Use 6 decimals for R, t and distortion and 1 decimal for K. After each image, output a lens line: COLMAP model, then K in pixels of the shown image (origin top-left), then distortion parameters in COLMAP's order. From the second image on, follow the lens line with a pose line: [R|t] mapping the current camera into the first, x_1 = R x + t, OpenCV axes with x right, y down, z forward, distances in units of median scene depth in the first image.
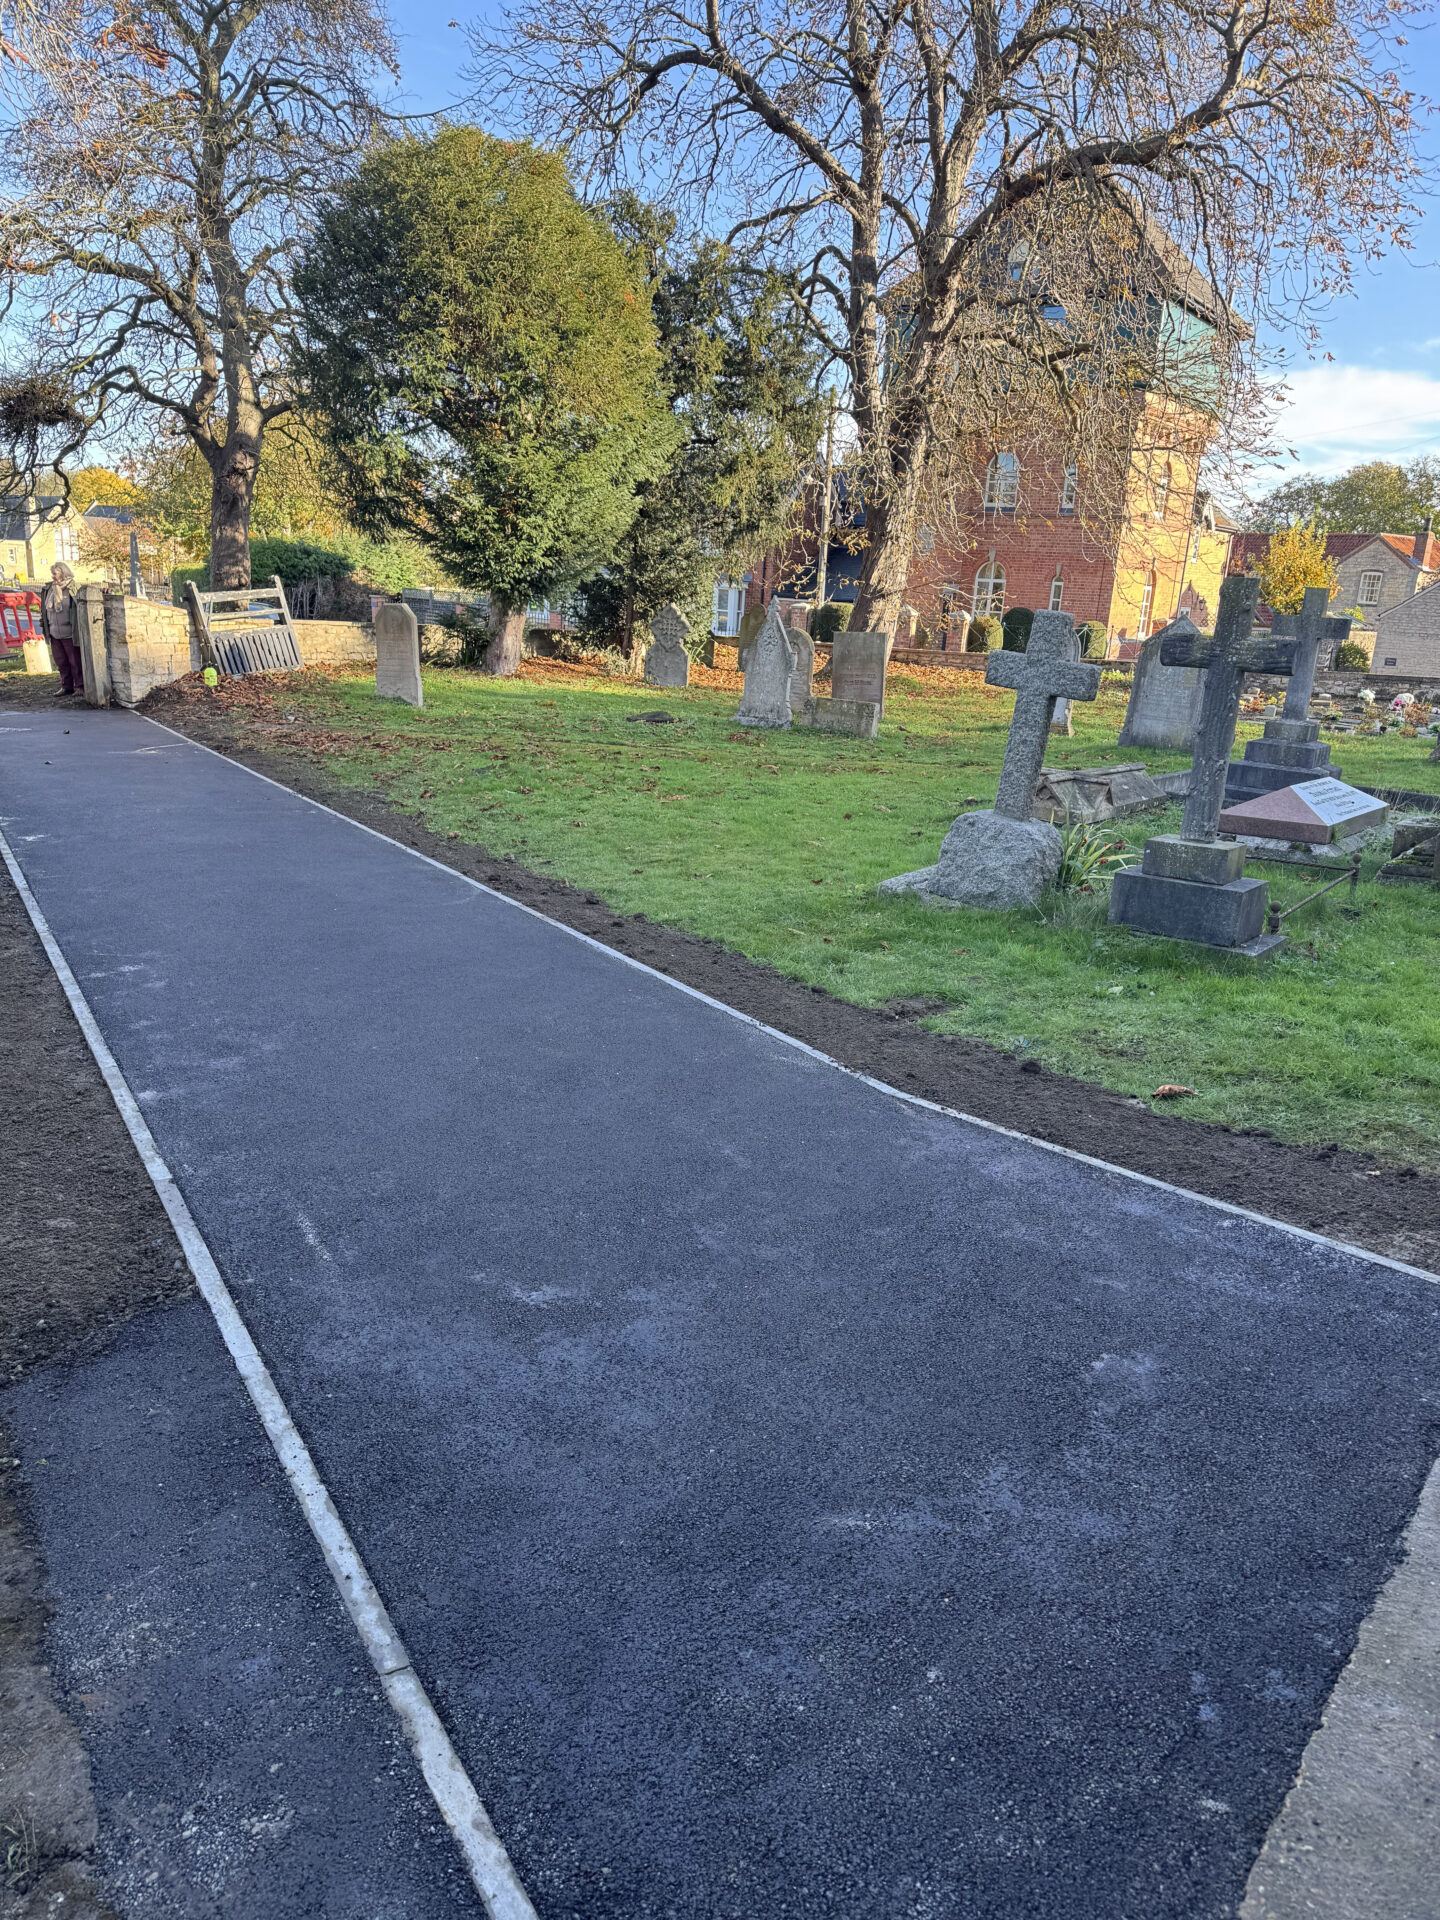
lens RADIAL K [[1349.5, 0, 755.5], [0, 1349.5, 962.8], [0, 0, 1]] dist [0.050394, -0.058683]
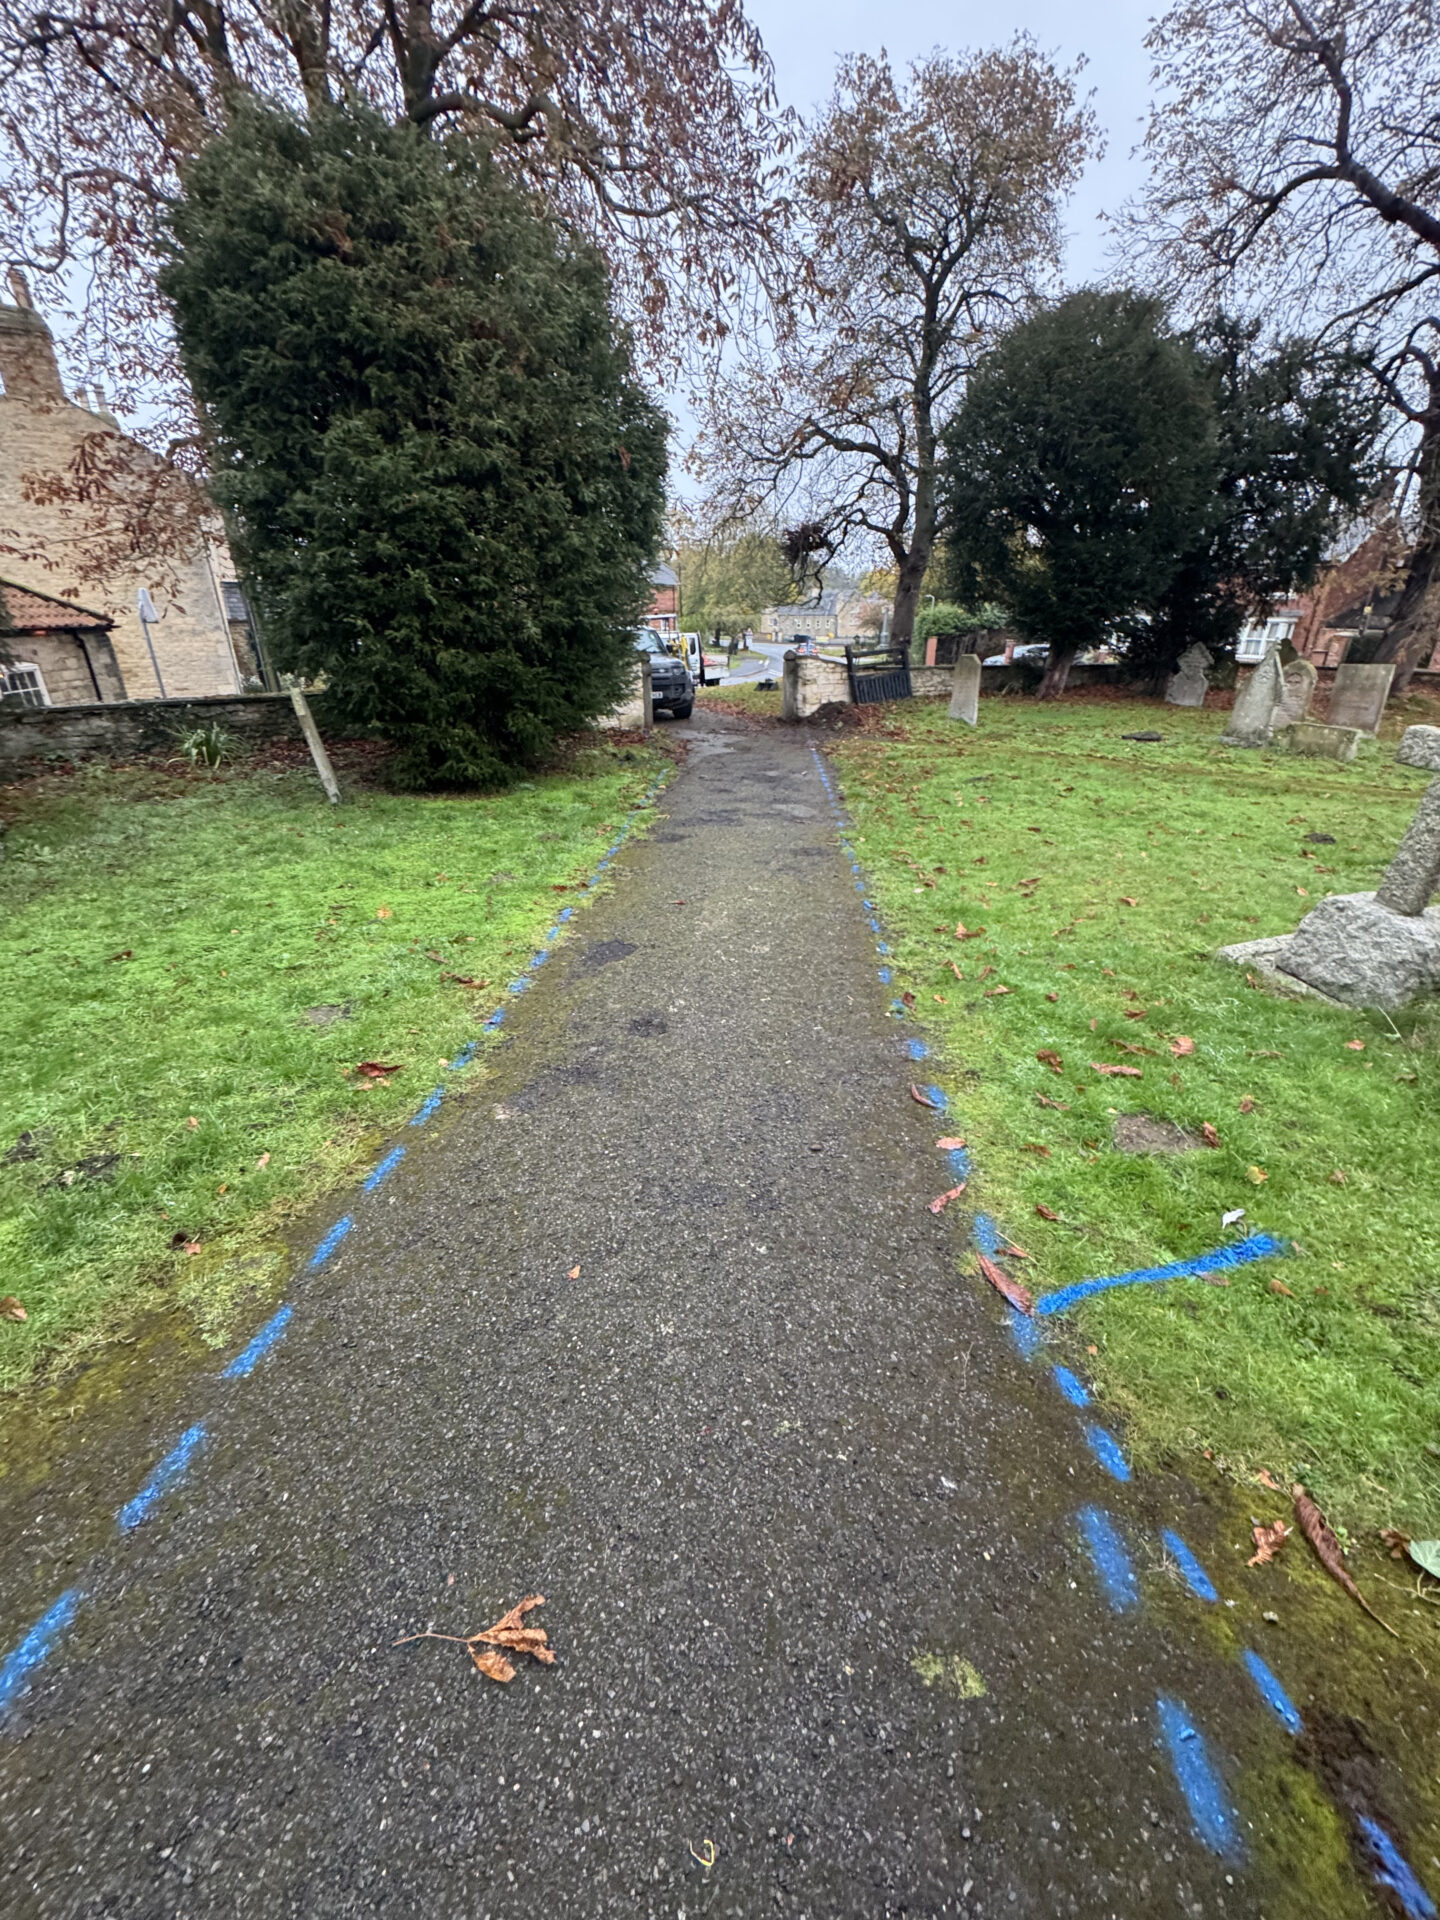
lens RADIAL K [[769.9, 0, 727.5], [0, 769.9, 957.5], [0, 0, 1]] dist [-0.007037, 0.000740]
pose [[0.810901, 0.188376, -0.554035, 0.035532], [-0.113473, 0.979418, 0.166927, -0.034265], [0.574076, -0.072493, 0.815586, 0.093234]]
